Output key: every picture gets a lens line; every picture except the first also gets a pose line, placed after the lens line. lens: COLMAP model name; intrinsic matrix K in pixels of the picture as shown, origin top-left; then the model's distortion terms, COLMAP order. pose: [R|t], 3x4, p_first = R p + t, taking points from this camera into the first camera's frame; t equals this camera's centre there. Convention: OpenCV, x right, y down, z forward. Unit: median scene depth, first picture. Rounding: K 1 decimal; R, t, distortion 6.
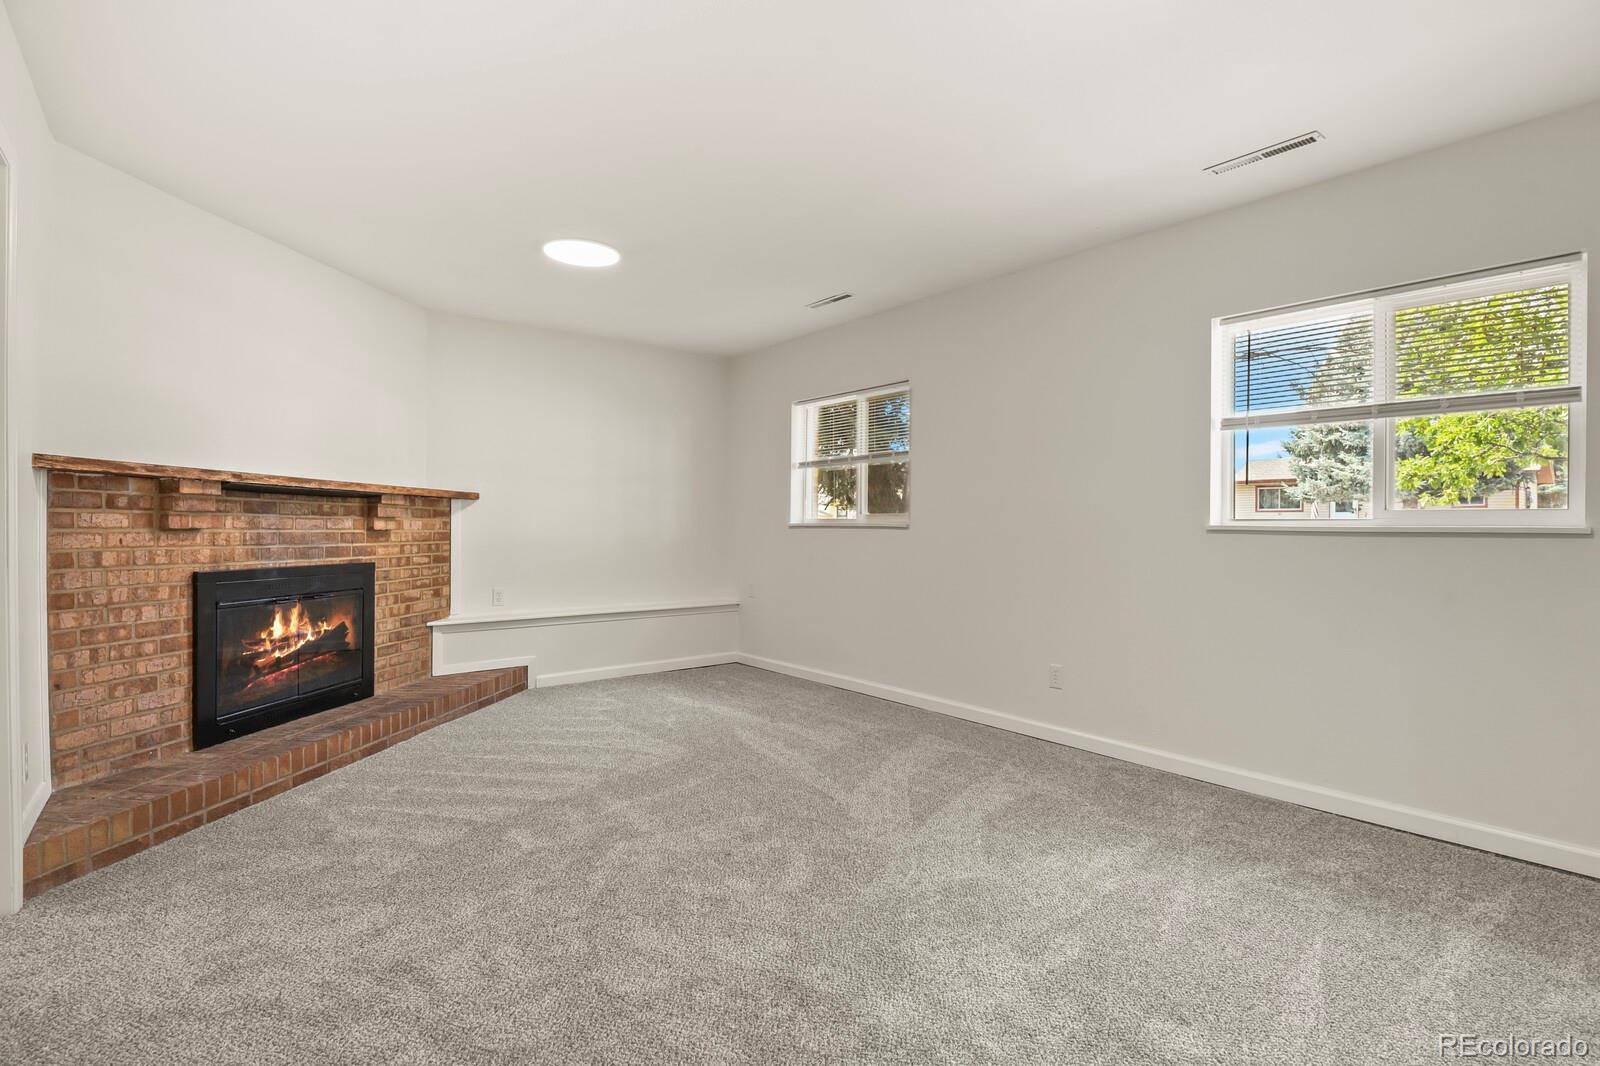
lens RADIAL K [[778.2, 0, 801.7], [0, 778.2, 532.9], [0, 0, 1]] dist [-0.015212, -0.002130]
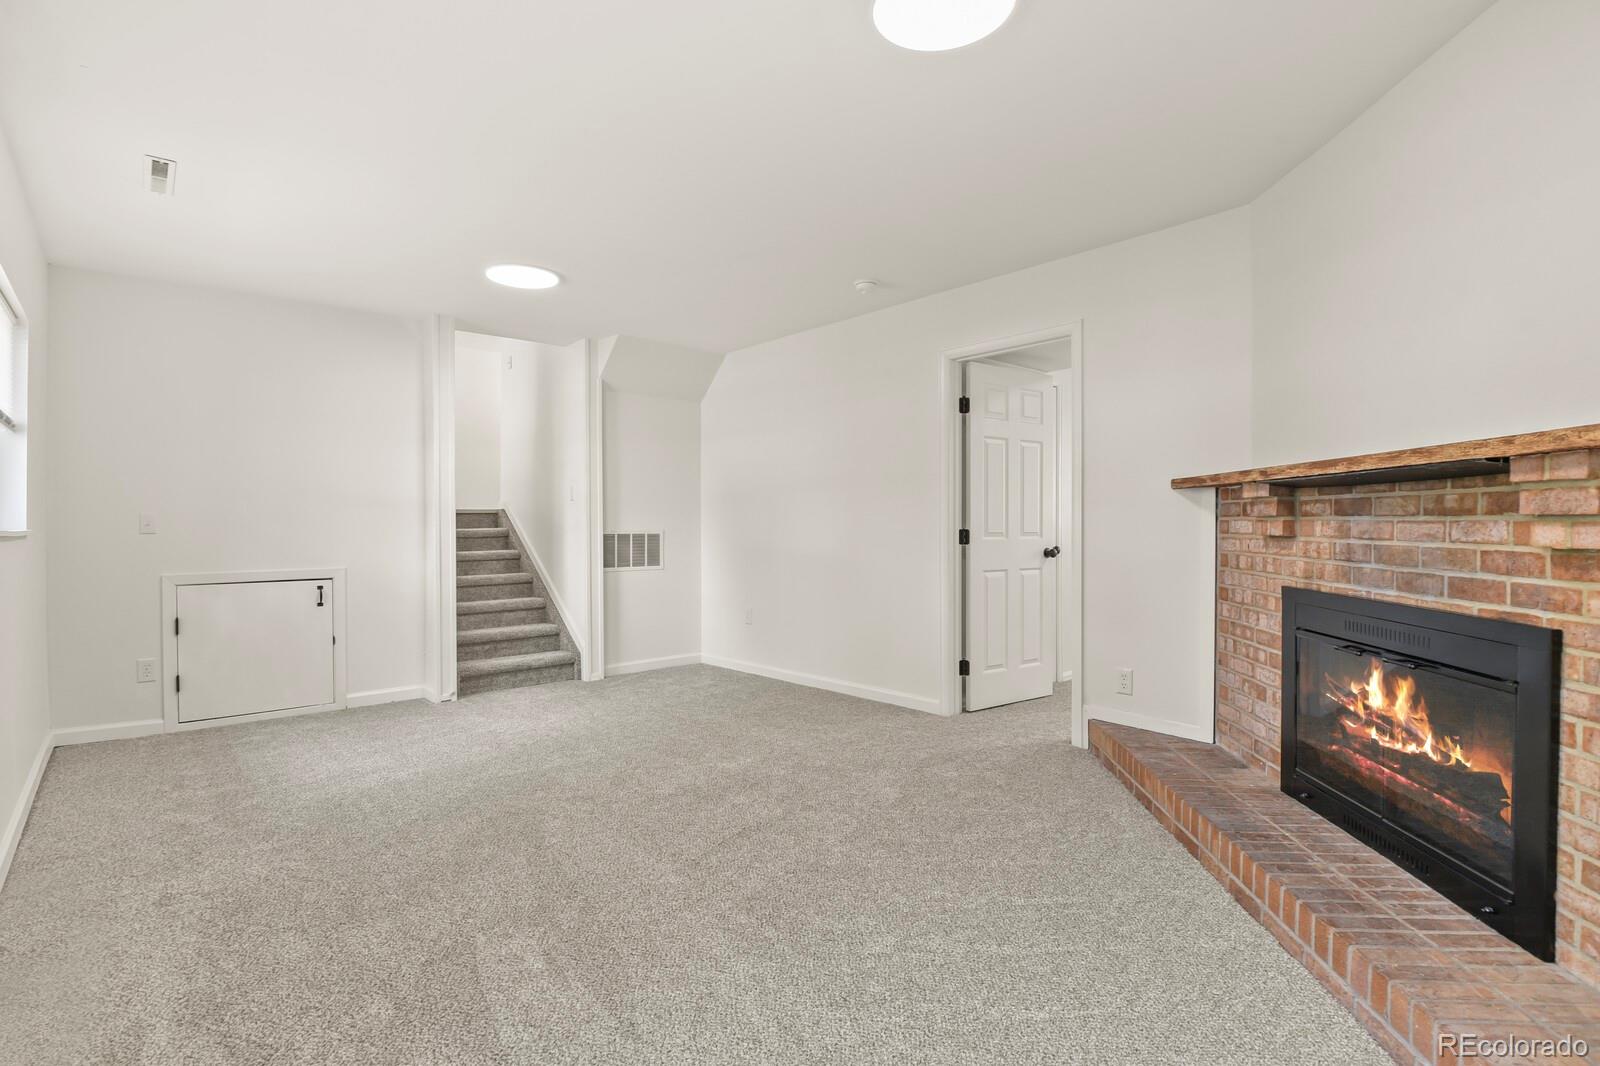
lens RADIAL K [[778.2, 0, 799.3], [0, 778.2, 535.4], [0, 0, 1]] dist [-0.015212, -0.002130]
pose [[-0.999147, 0.000080, -0.041287, -0.183302], [-0.000809, 0.999768, 0.021529, -0.022121], [0.041279, 0.021544, -0.998915, 1.672093]]
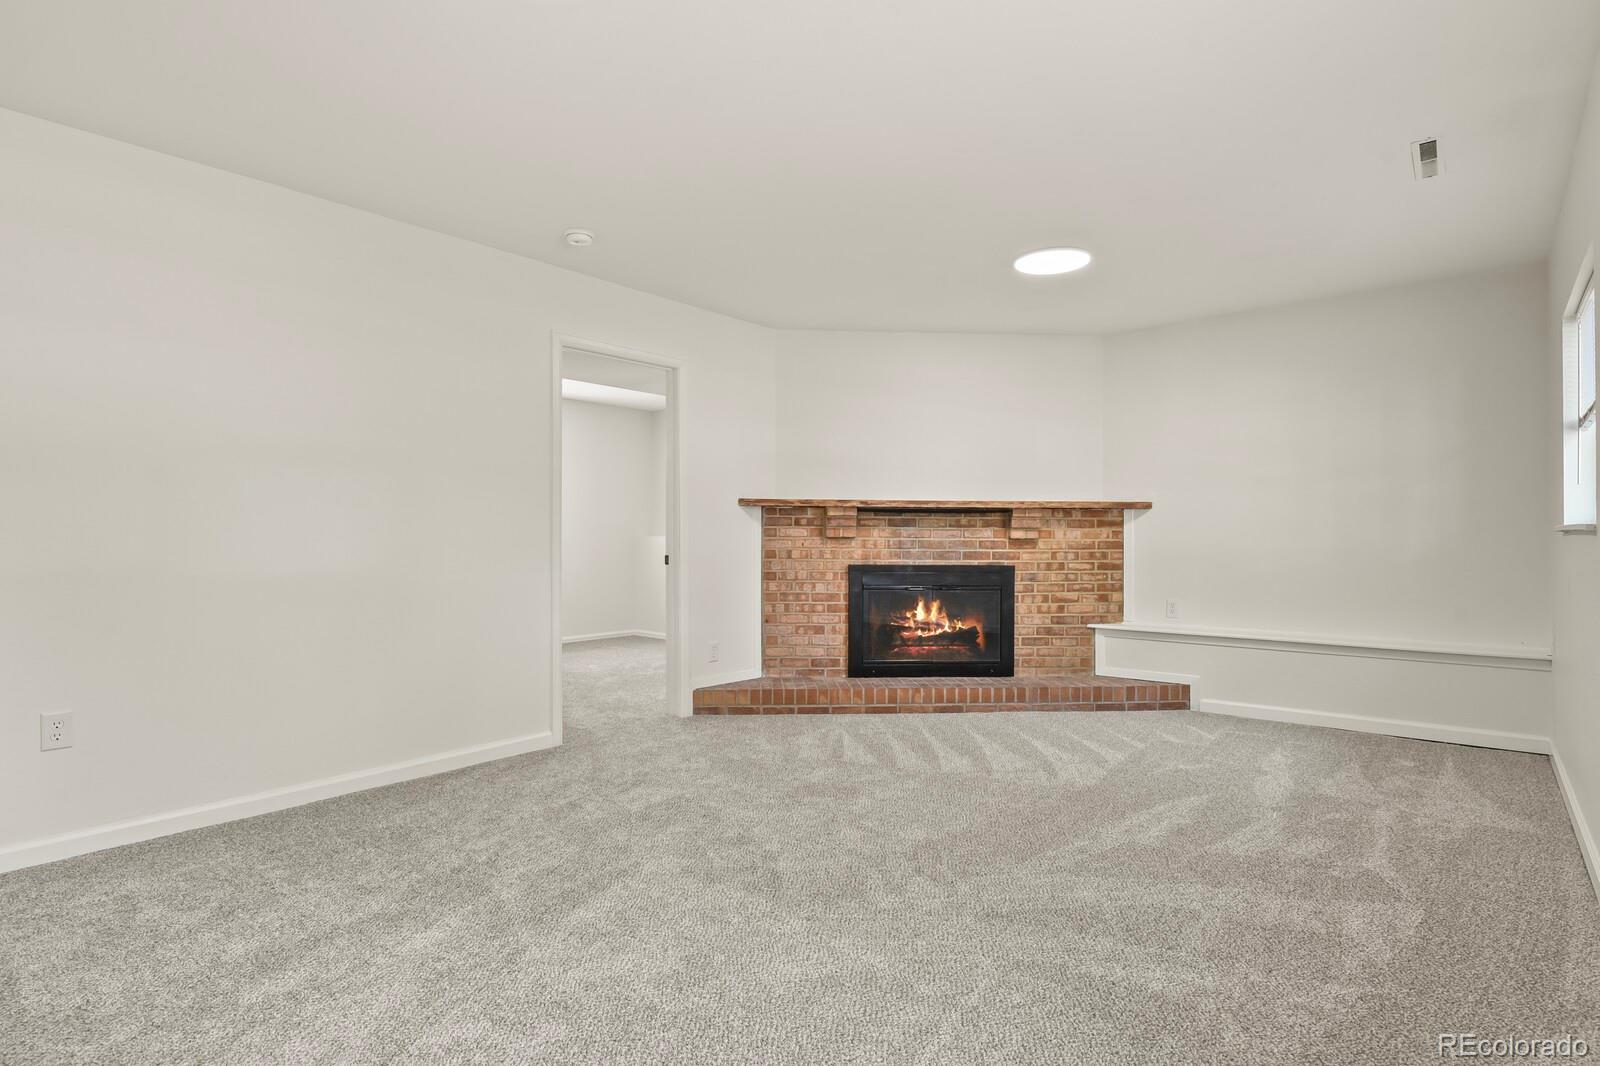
lens RADIAL K [[778.2, 0, 802.3], [0, 778.2, 537.1], [0, 0, 1]] dist [-0.015212, -0.002130]
pose [[0.190761, -0.006708, -0.981614, 0.693637], [-0.006734, 0.999944, -0.008142, 0.007120], [0.981613, 0.008164, 0.190706, 0.542646]]
